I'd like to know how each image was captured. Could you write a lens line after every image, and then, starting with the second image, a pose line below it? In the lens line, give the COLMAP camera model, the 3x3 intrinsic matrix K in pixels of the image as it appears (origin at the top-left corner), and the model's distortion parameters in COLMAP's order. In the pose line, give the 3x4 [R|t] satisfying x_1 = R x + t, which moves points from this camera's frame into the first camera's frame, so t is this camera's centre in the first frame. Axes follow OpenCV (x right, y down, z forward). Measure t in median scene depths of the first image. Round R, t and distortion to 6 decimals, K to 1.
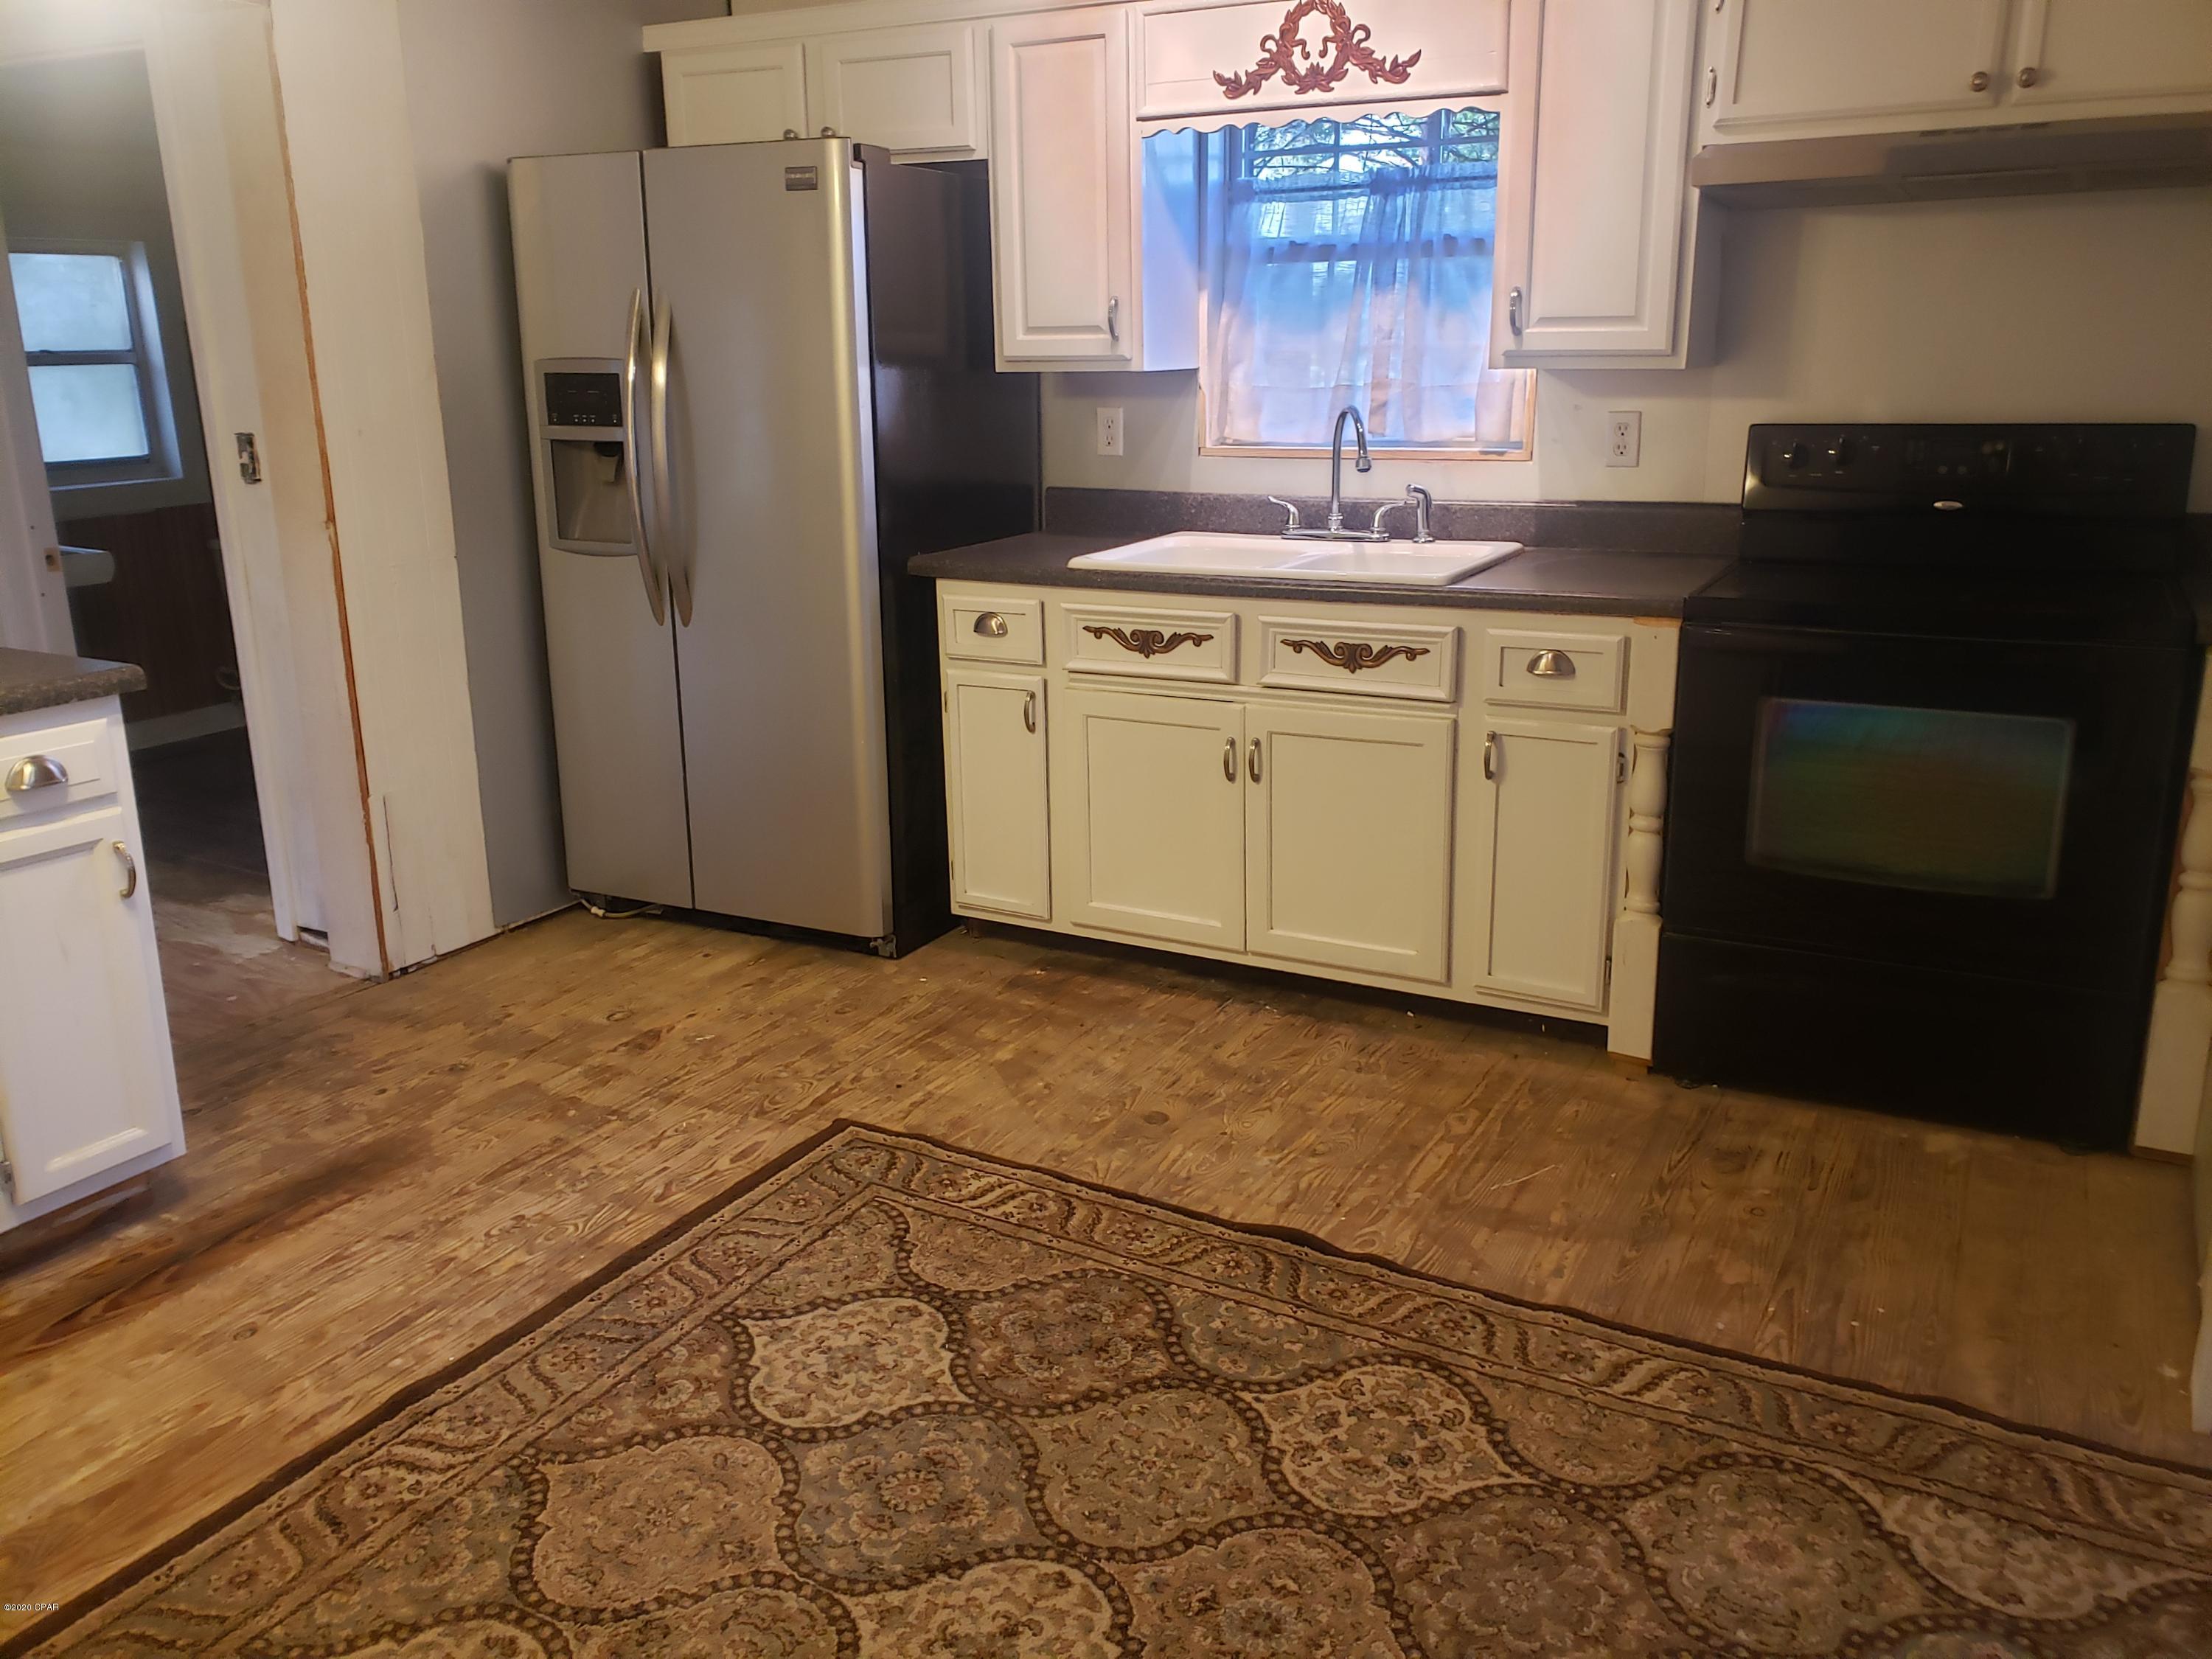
lens RADIAL K [[1762.9, 0, 1099.8], [0, 1762.9, 797.6], [0, 0, 1]] dist [0.102018, -0.154784]
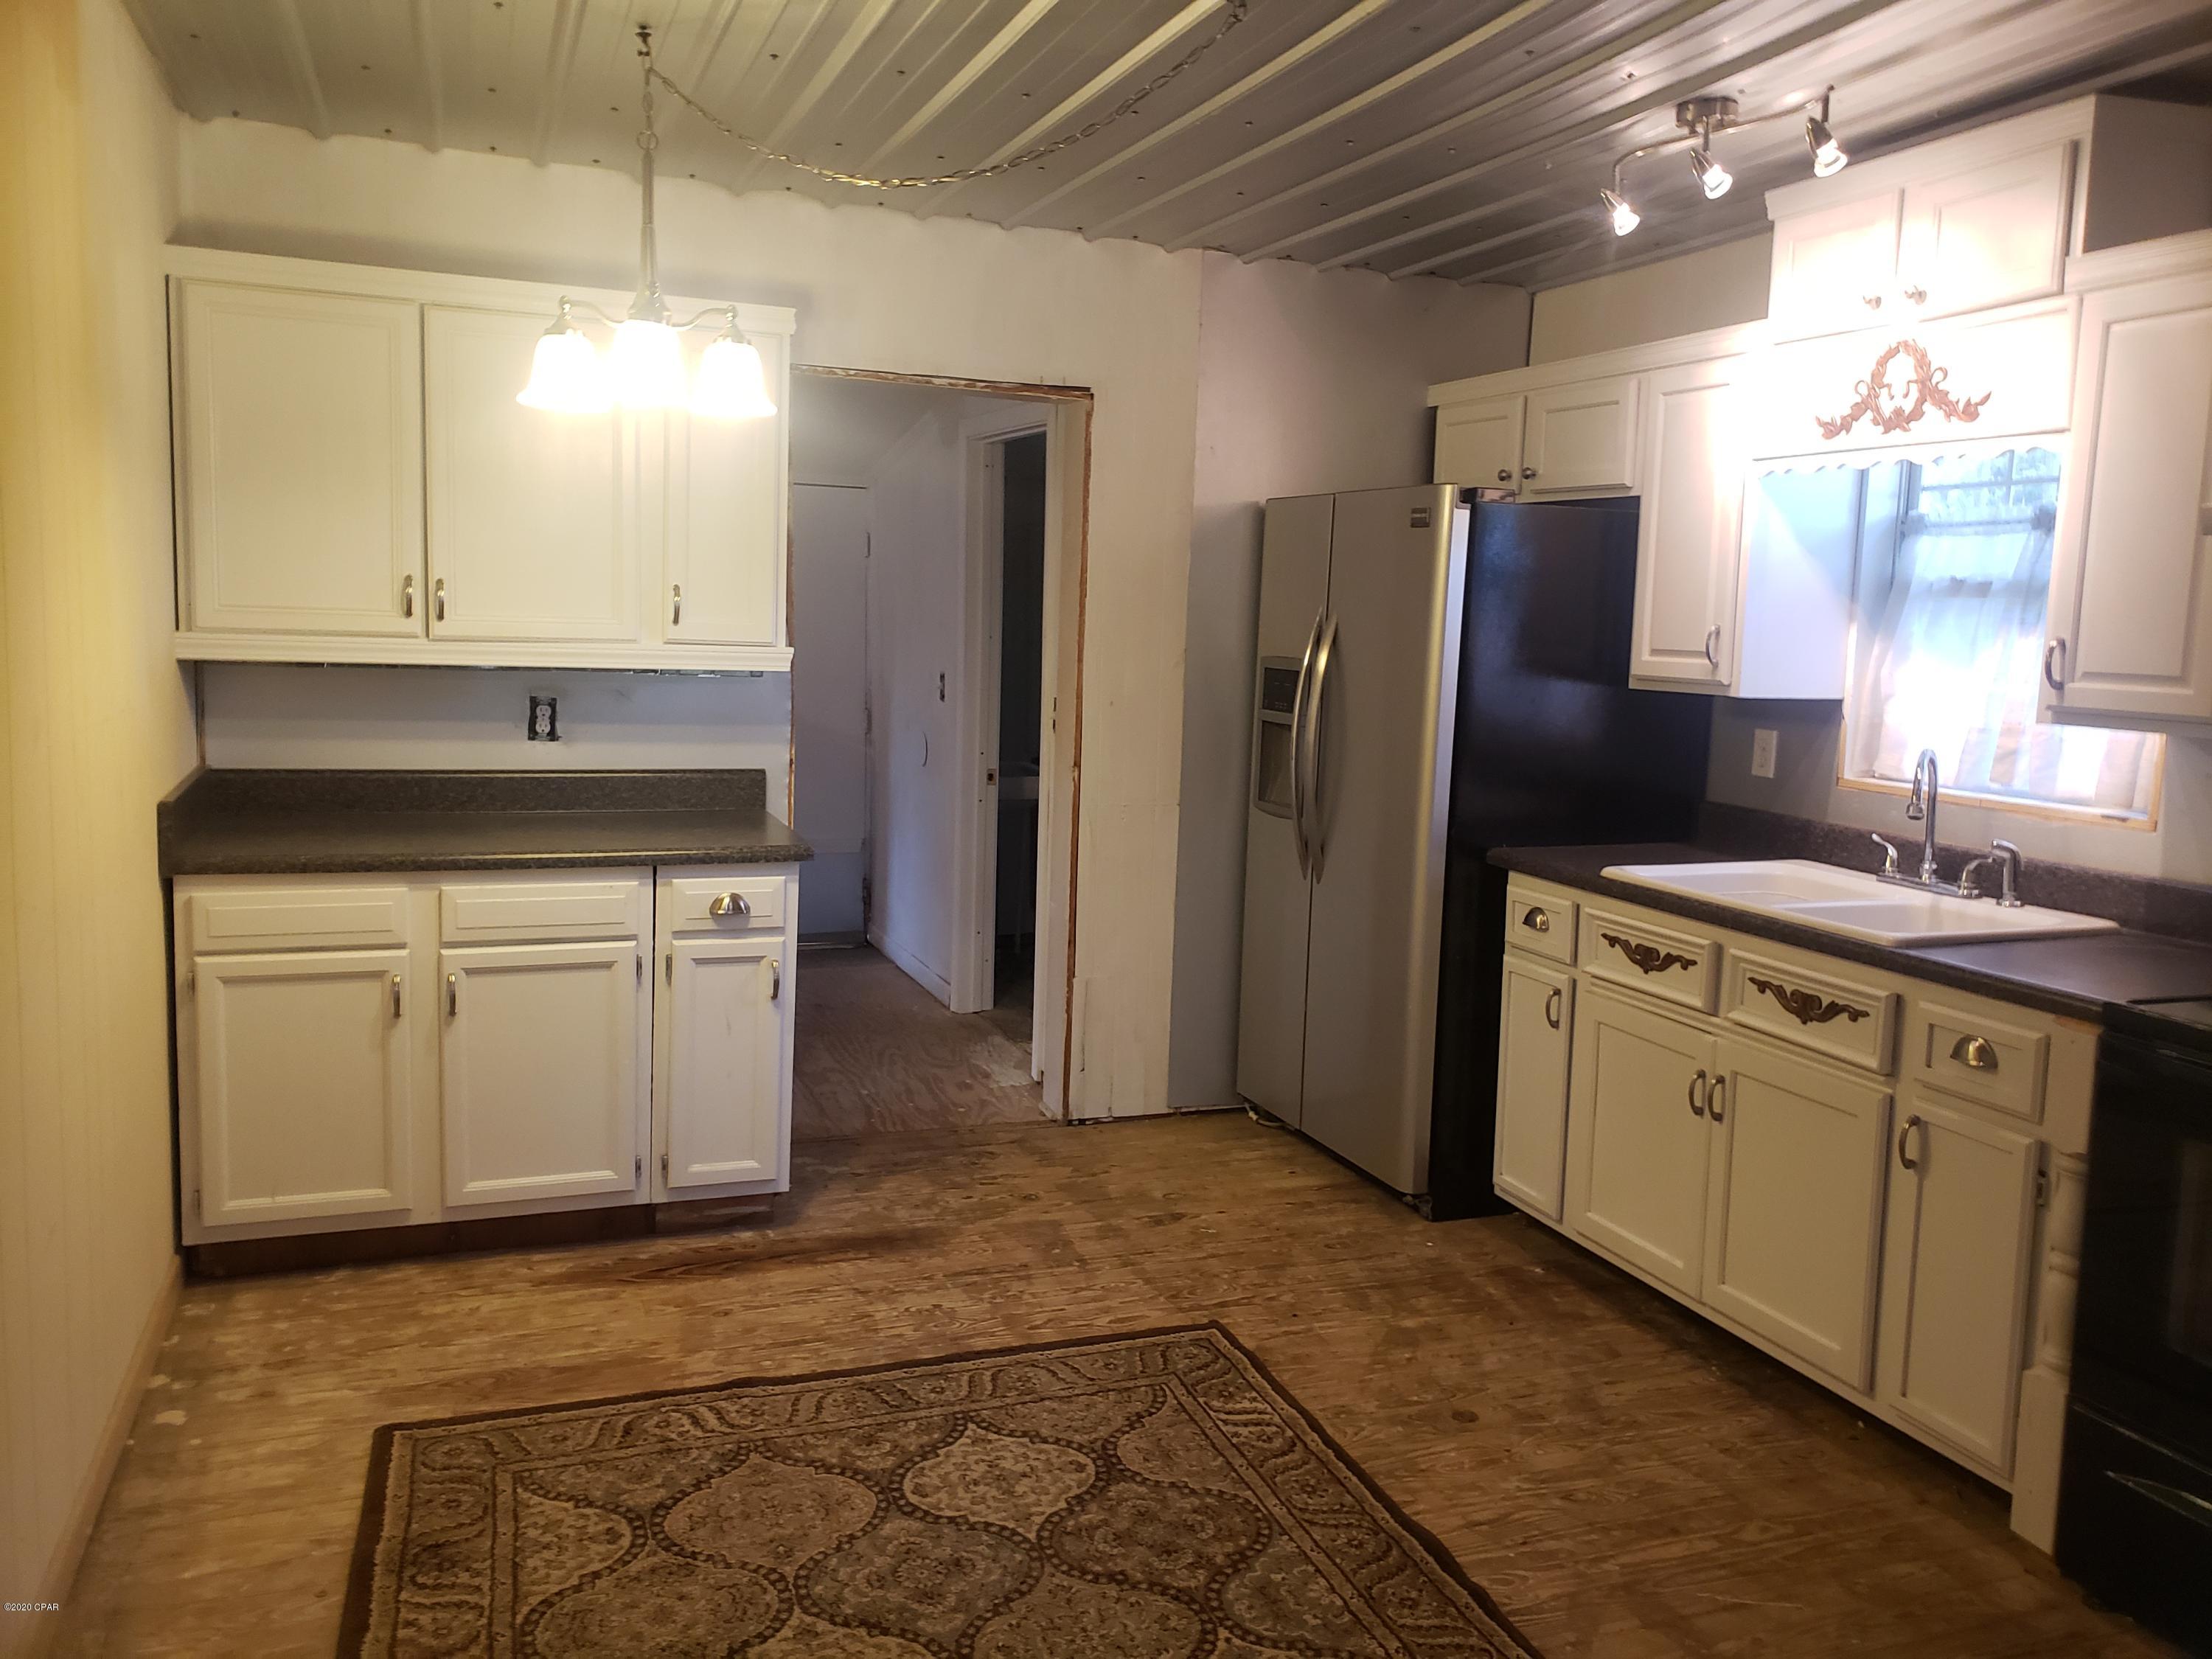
lens RADIAL K [[1762.9, 0, 1099.8], [0, 1762.9, 797.6], [0, 0, 1]] dist [0.102018, -0.154784]
pose [[0.758724, 0.109546, -0.642135, 0.459669], [-0.205868, 0.975560, -0.076820, -0.038852], [0.618026, 0.190480, 0.762733, 0.027347]]
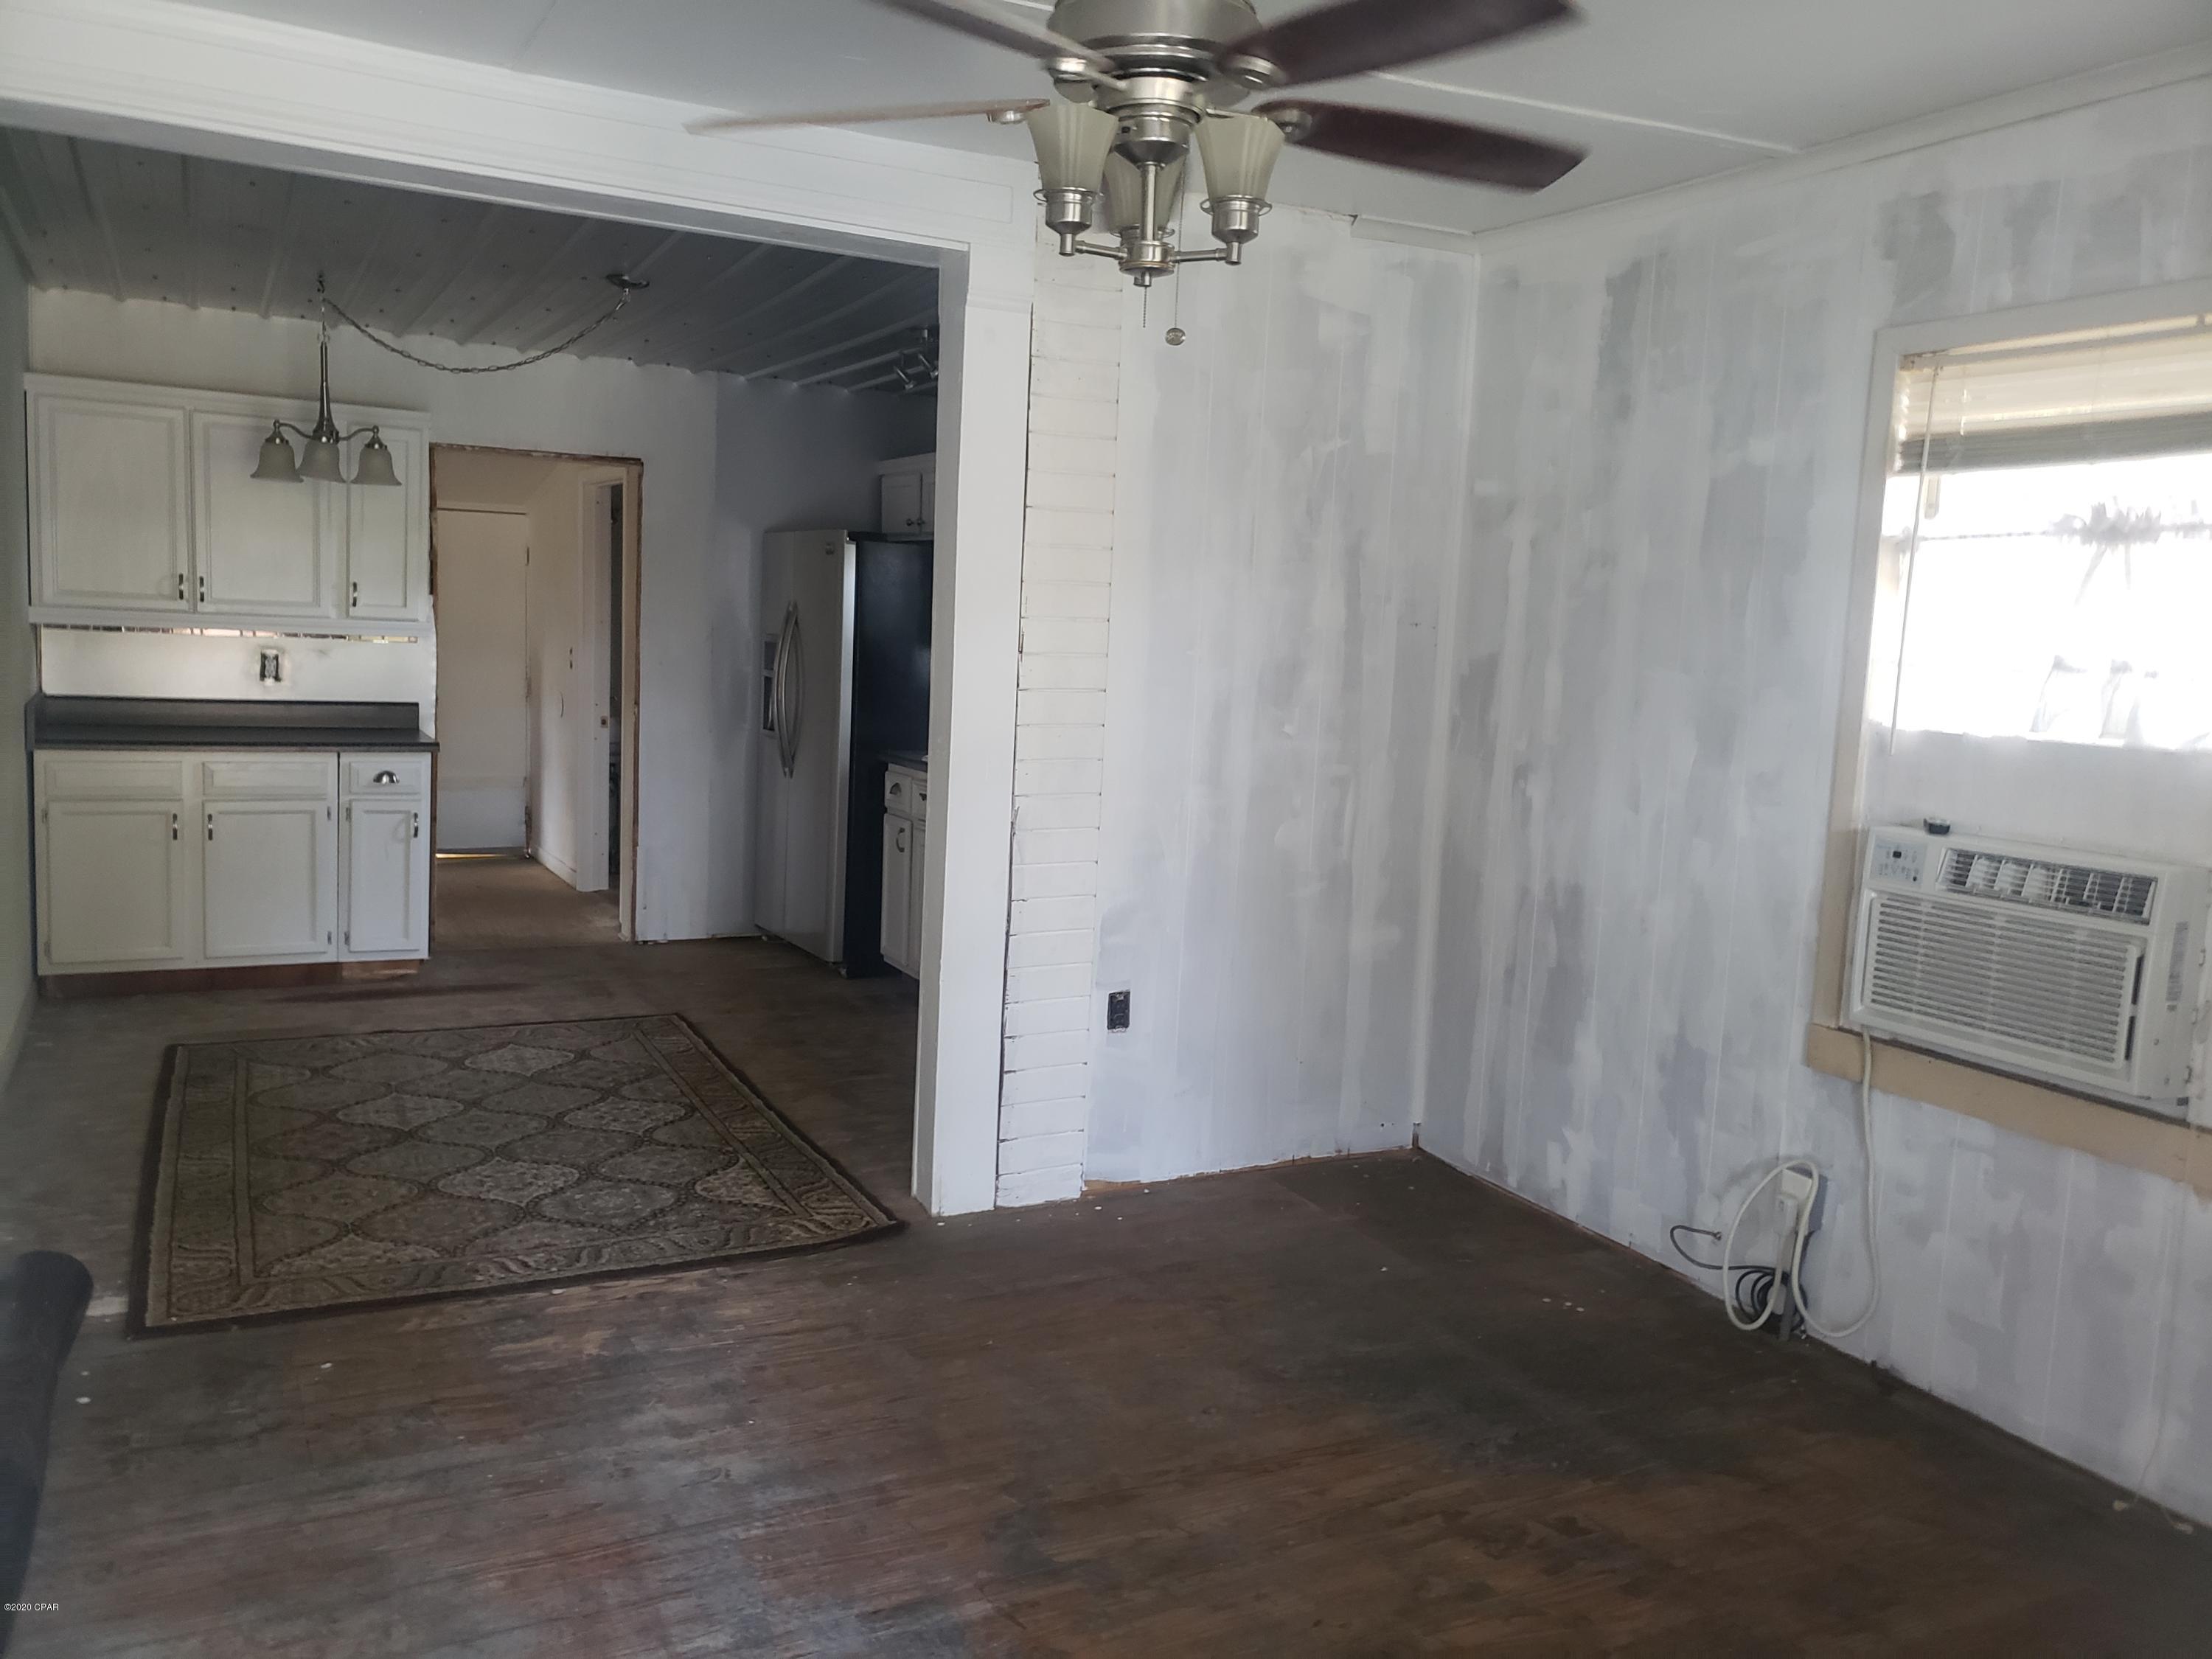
lens RADIAL K [[1706.8, 0, 1002.5], [0, 1706.8, 800.2], [0, 0, 1]] dist [-0.003045, 0.144563]
pose [[0.810004, 0.102643, -0.577372, 1.125385], [-0.195931, 0.975353, -0.101480, 0.071054], [0.552725, 0.195325, 0.810150, -0.334623]]
